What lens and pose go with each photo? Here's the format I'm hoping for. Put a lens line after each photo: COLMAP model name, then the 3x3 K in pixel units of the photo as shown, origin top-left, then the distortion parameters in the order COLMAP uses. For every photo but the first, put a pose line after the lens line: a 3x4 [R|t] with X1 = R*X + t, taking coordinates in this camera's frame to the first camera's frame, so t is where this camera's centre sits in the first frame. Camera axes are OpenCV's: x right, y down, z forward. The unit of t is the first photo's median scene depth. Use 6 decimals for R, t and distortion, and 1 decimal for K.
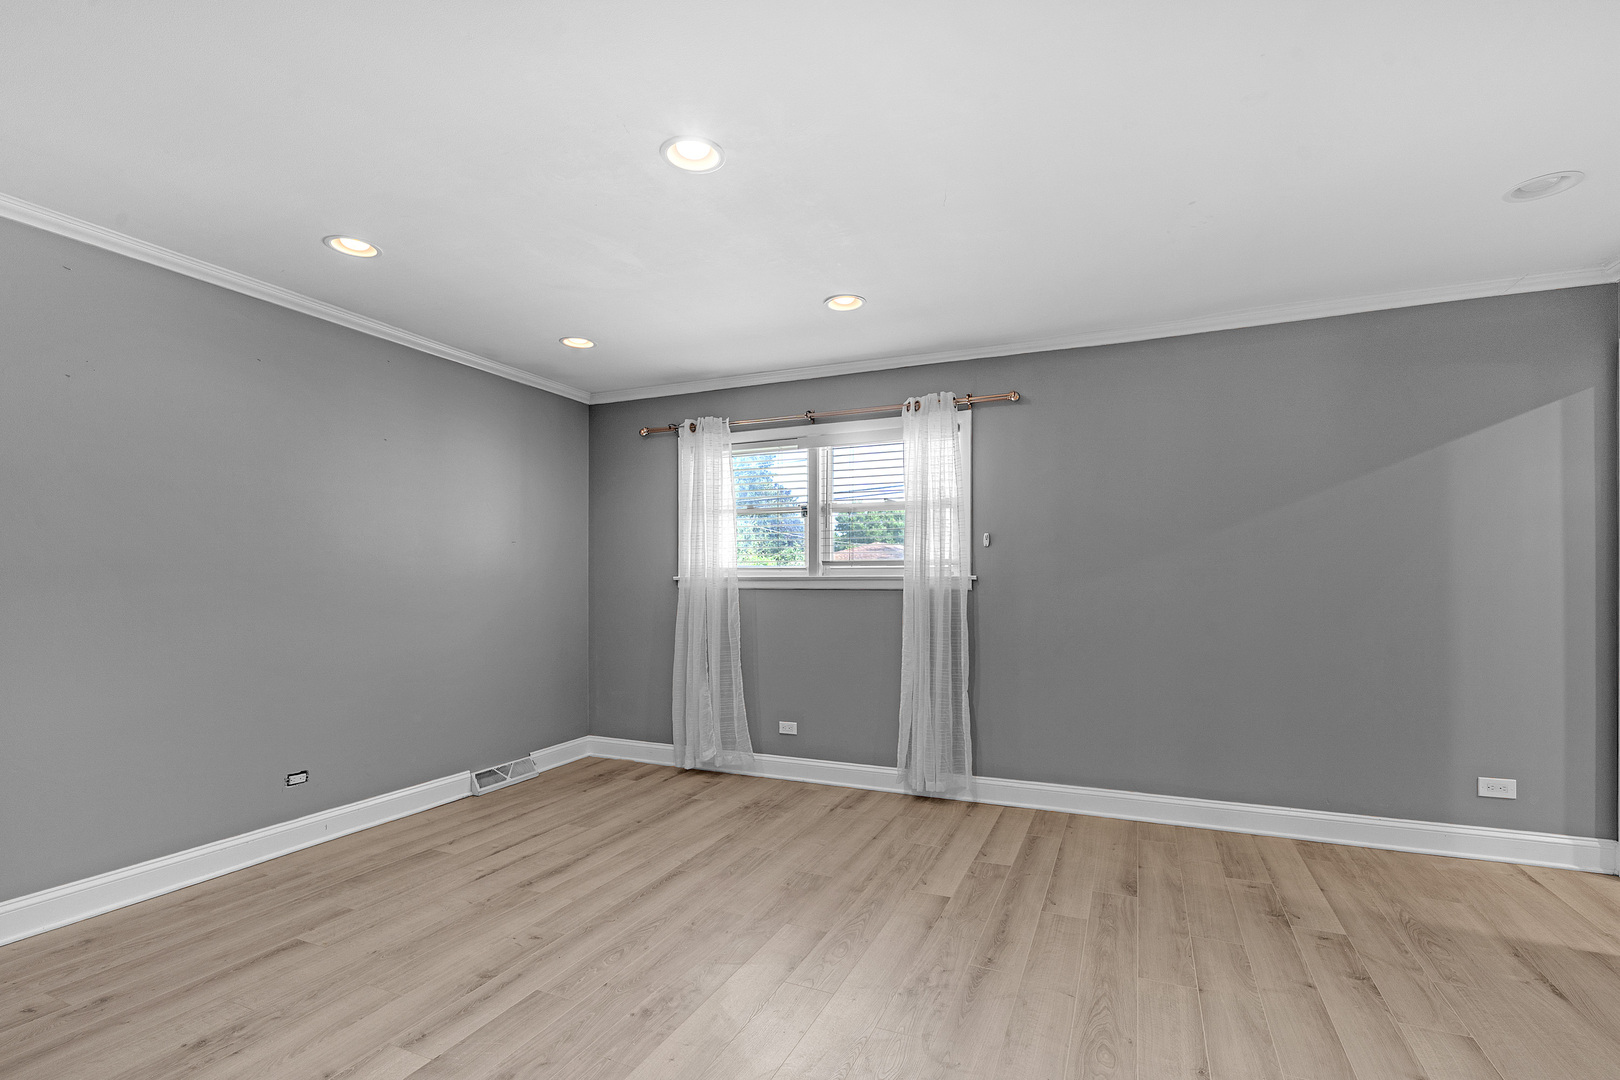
lens RADIAL K [[734.6, 0, 818.2], [0, 734.6, 571.7], [0, 0, 1]] dist [0.000842, -0.000139]
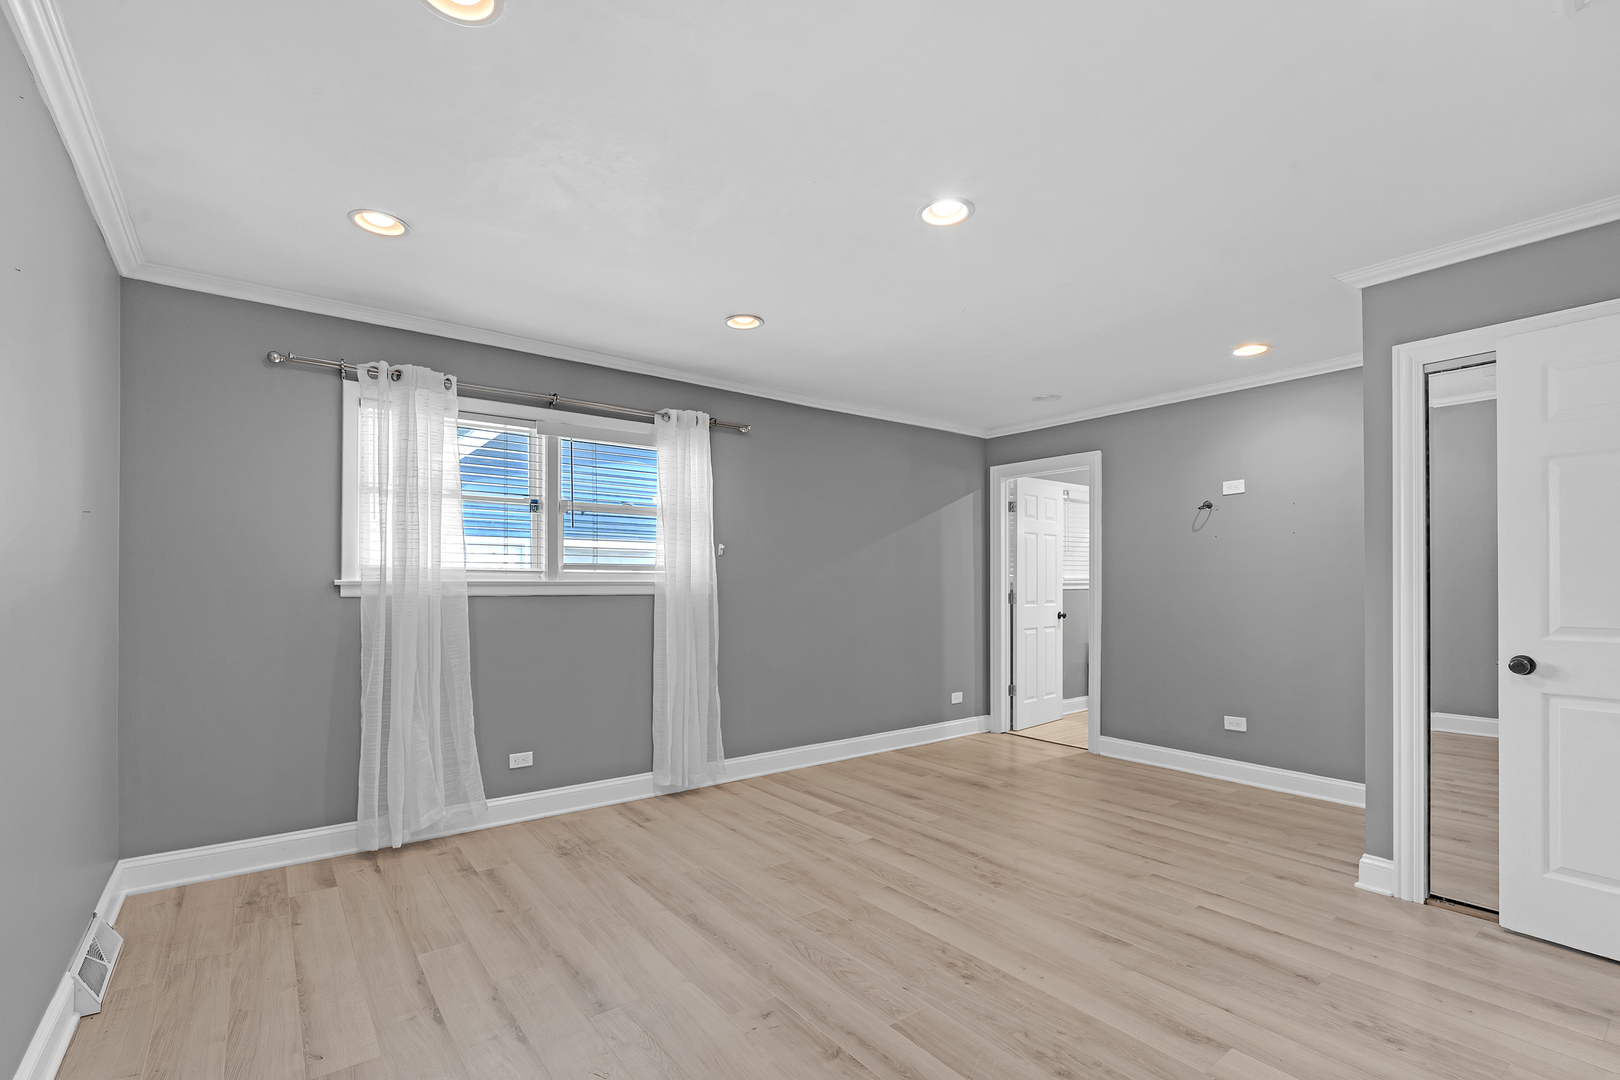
lens RADIAL K [[725.2, 0, 804.3], [0, 725.2, 563.8], [0, 0, 1]] dist [-0.001977, -0.000280]
pose [[0.495265, 0.022749, 0.868444, -0.677915], [-0.016067, 0.999726, -0.017025, -0.004790], [-0.868593, -0.005521, 0.495495, 0.337836]]
